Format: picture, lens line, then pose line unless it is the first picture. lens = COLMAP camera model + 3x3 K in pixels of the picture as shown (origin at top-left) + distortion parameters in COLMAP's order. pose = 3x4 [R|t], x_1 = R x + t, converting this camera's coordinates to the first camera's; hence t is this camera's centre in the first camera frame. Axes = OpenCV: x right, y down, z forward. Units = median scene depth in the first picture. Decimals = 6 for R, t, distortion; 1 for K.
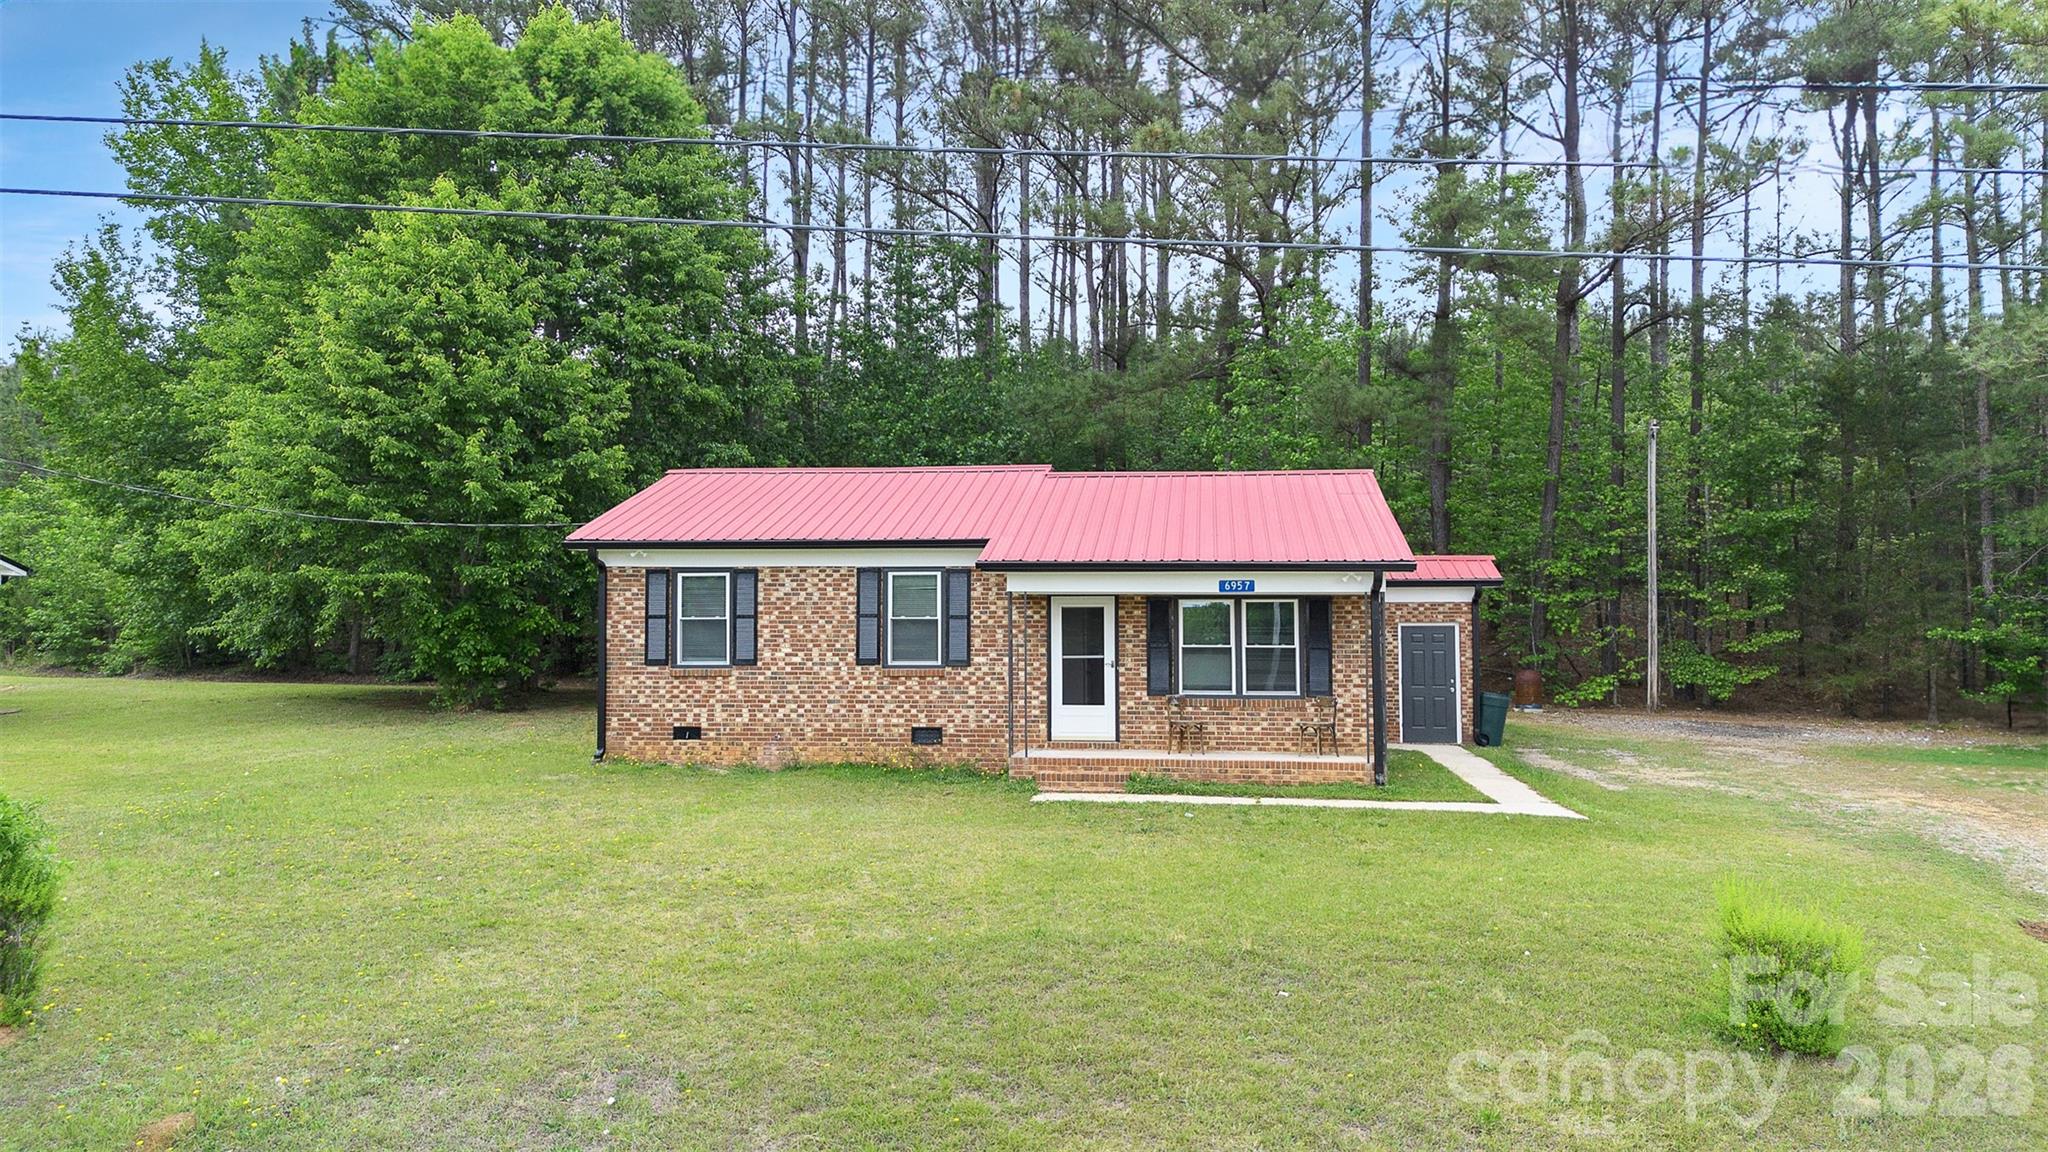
lens RADIAL K [[1475.5, 0, 1032.2], [0, 1475.5, 571.1], [0, 0, 1]] dist [0.077415, -0.079640]
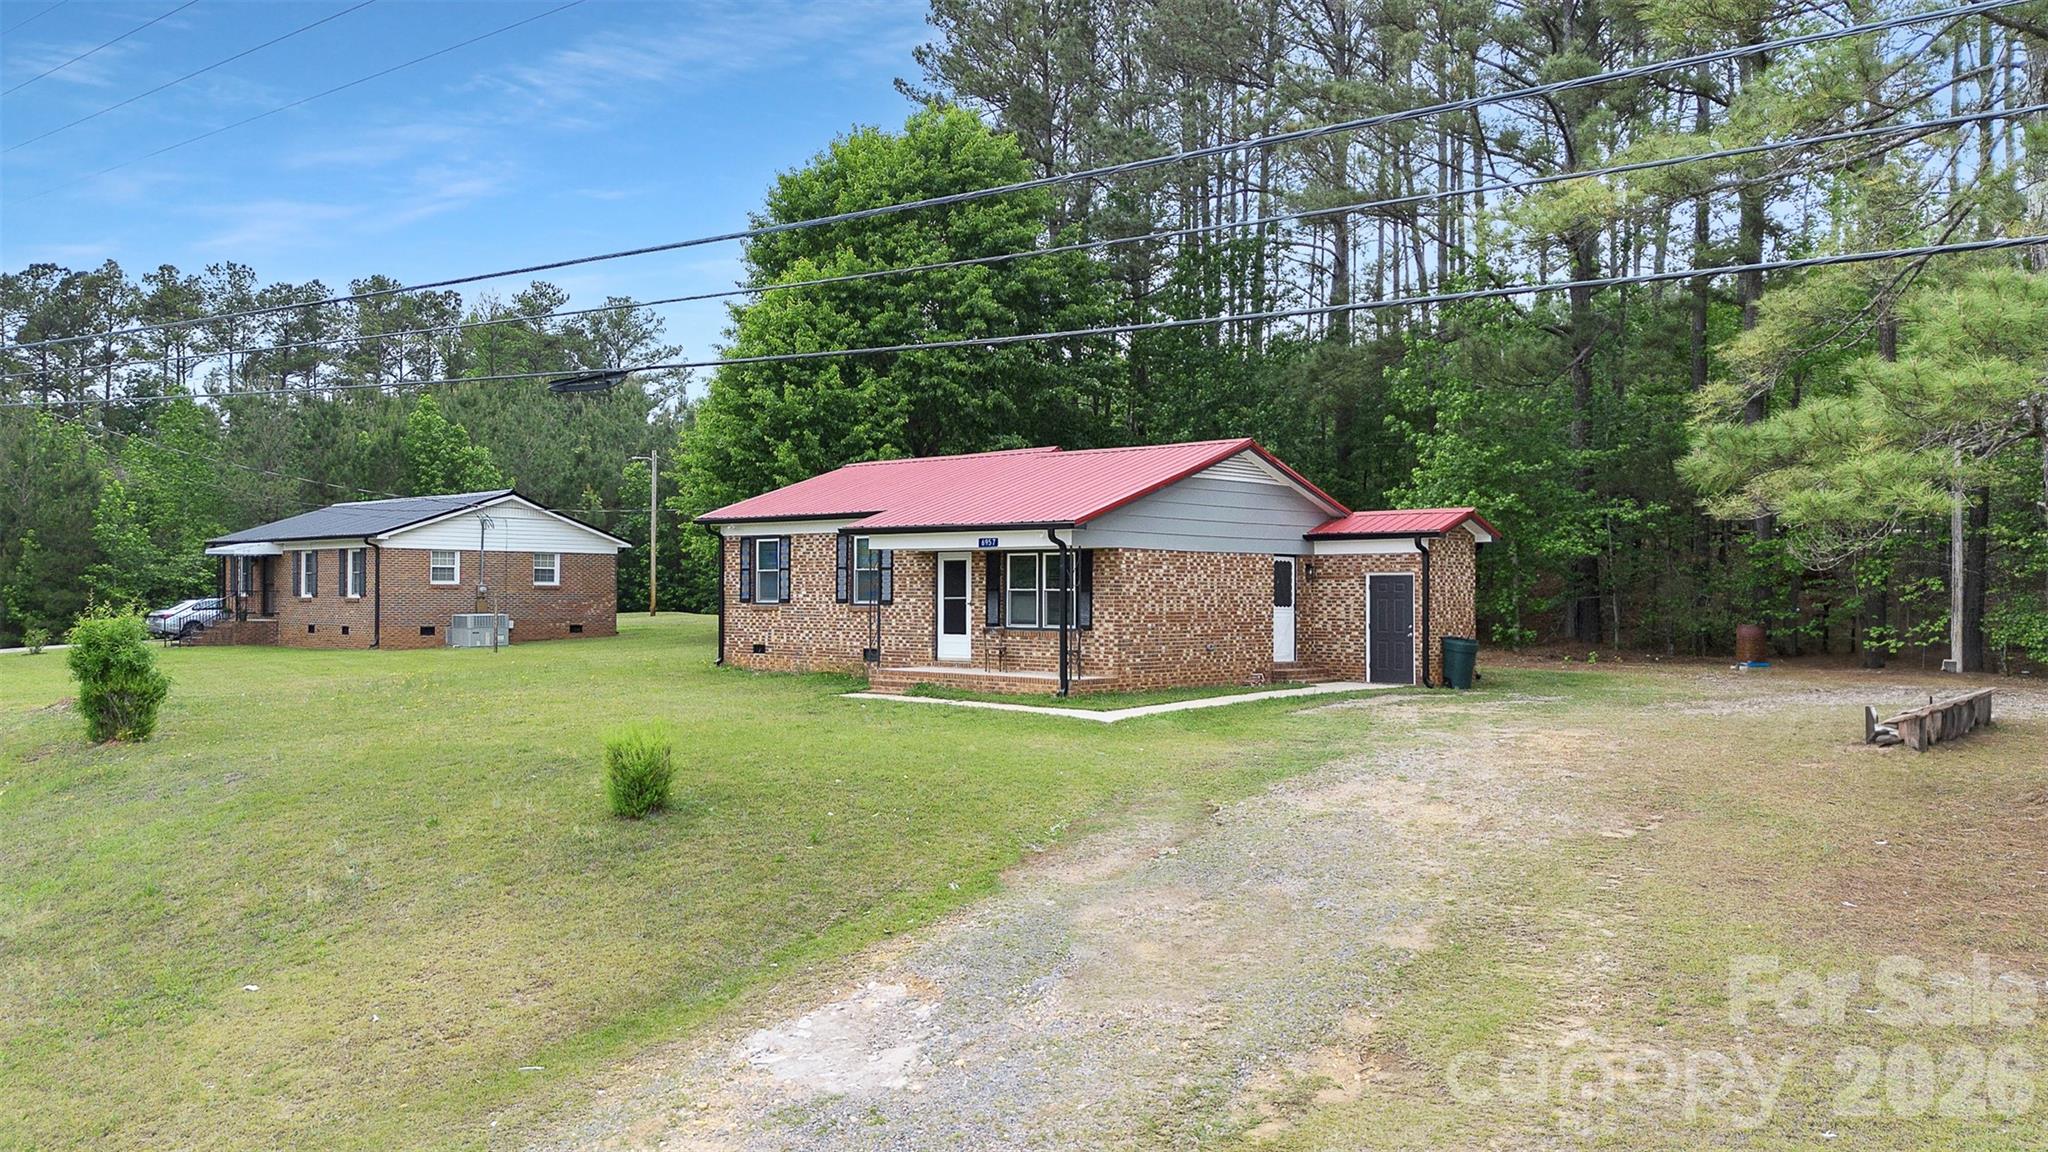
lens RADIAL K [[1514.0, 0, 1035.4], [0, 1514.0, 578.1], [0, 0, 1]] dist [0.081428, -0.095283]
pose [[0.815844, -0.002787, -0.578265, 0.874155], [0.020227, 0.999514, 0.023720, 0.009562], [0.577918, -0.031049, 0.815504, -0.063827]]
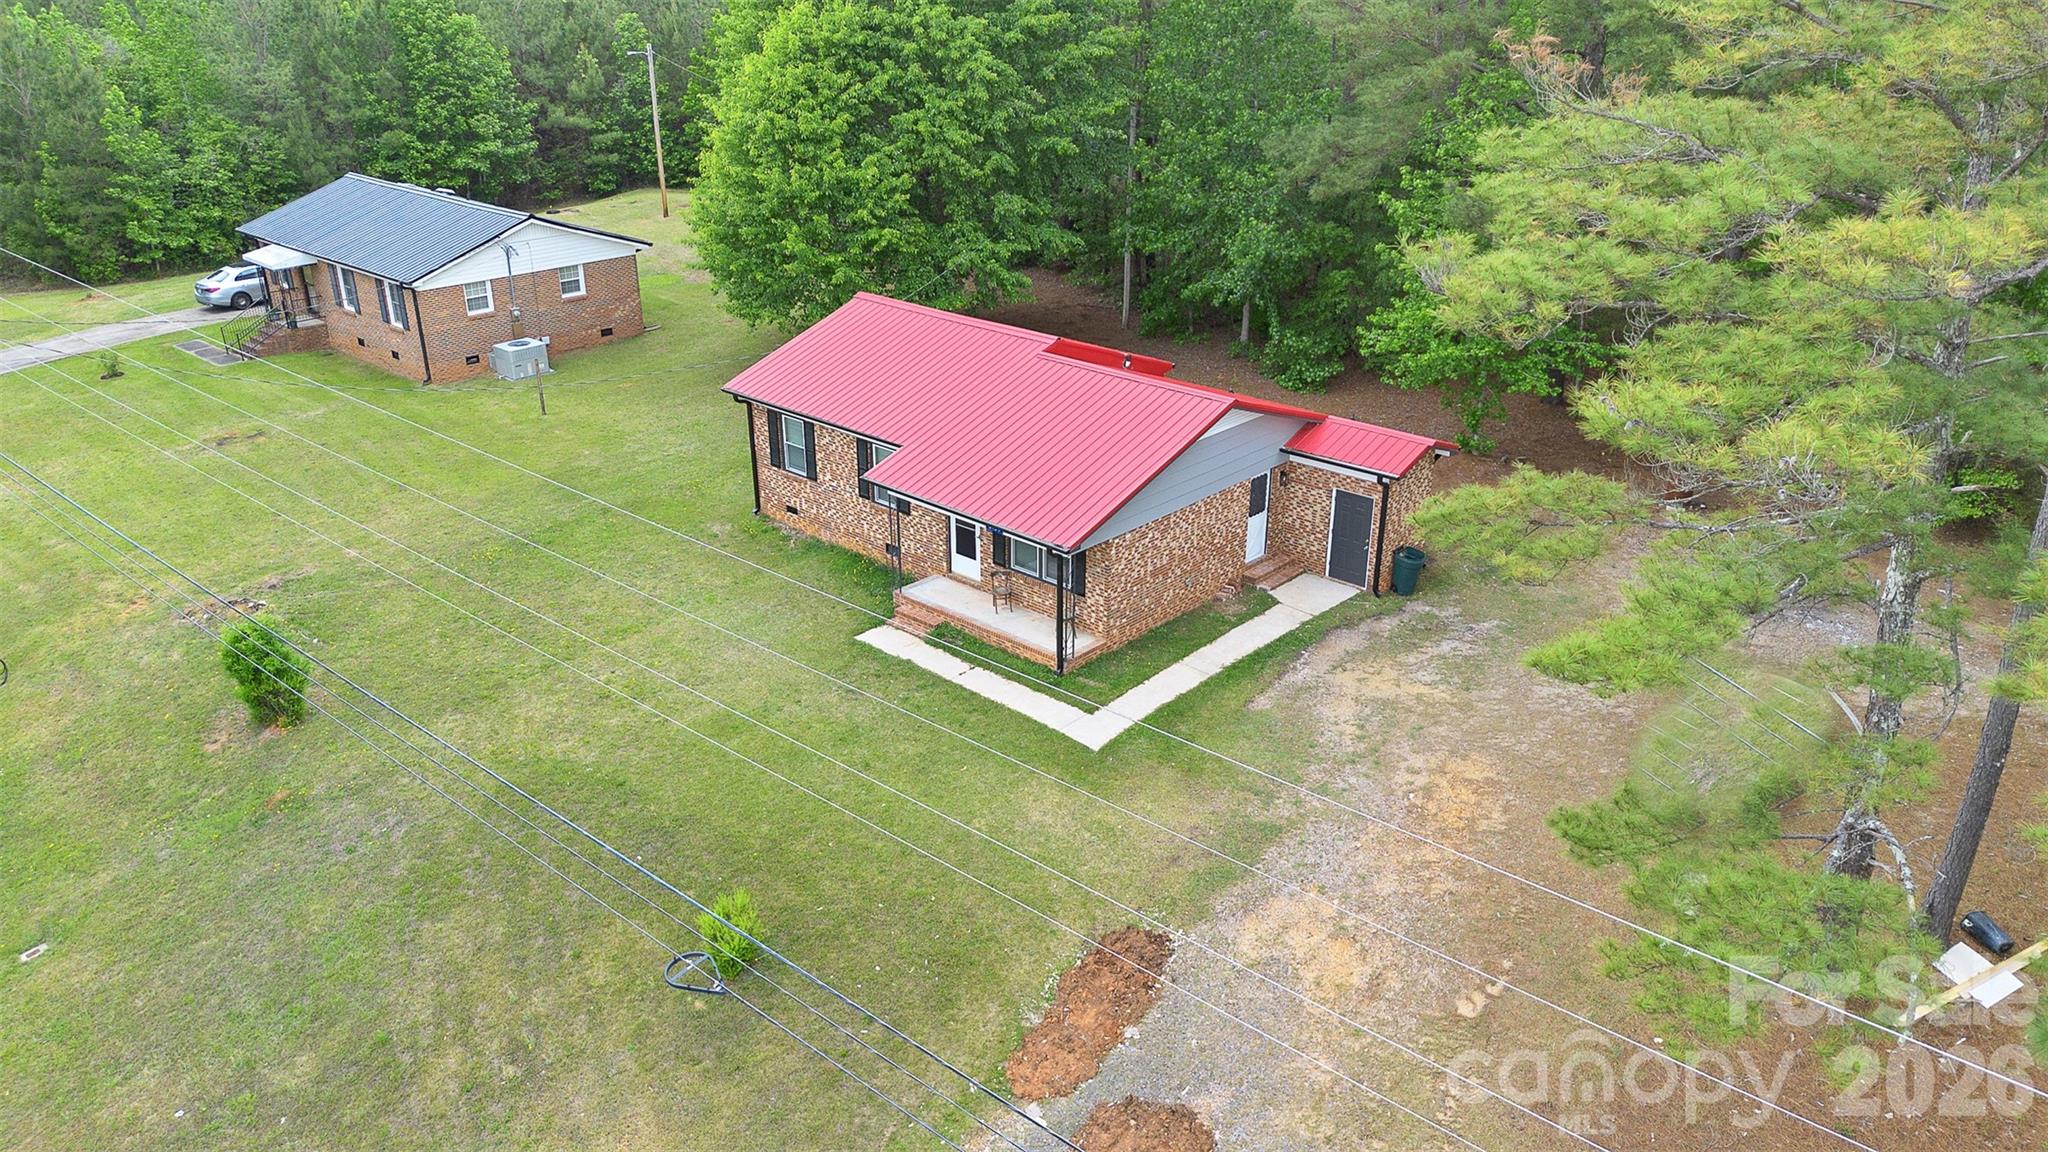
lens RADIAL K [[1475.5, 0, 1032.2], [0, 1475.5, 571.1], [0, 0, 1]] dist [0.077415, -0.079640]
pose [[0.811888, 0.236316, -0.533847, 0.894816], [0.023100, 0.900695, 0.433838, -0.547545], [0.583356, -0.364560, 0.725804, -0.062301]]
